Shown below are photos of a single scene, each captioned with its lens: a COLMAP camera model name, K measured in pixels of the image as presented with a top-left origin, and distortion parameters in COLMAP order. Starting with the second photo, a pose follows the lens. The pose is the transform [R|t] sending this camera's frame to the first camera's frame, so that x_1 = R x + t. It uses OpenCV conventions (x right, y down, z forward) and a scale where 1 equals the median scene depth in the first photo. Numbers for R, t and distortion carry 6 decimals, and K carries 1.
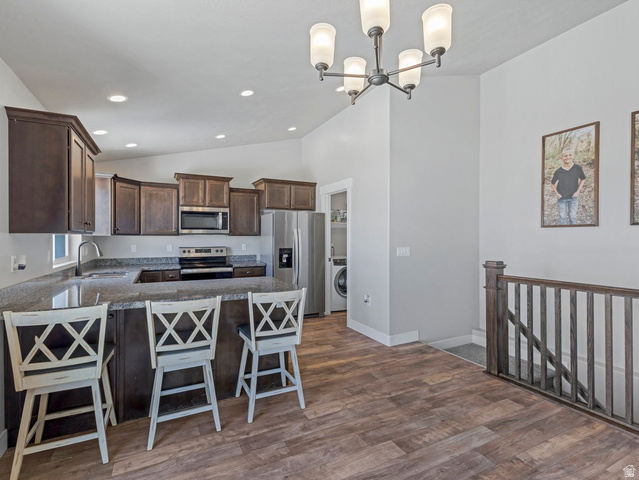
lens RADIAL K [[318.8, 0, 322.6], [0, 318.8, 237.2], [0, 0, 1]] dist [0.008159, -0.000016]
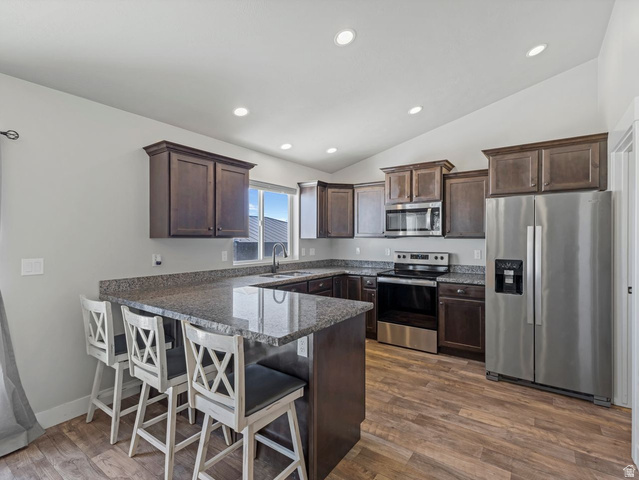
lens RADIAL K [[318.8, 0, 318.3], [0, 318.8, 235.7], [0, 0, 1]] dist [0.008159, -0.000016]
pose [[0.468686, -0.006162, -0.883343, 0.265591], [-0.000904, 0.999972, -0.007455, -0.005896], [0.883365, 0.004293, 0.468667, 0.451400]]
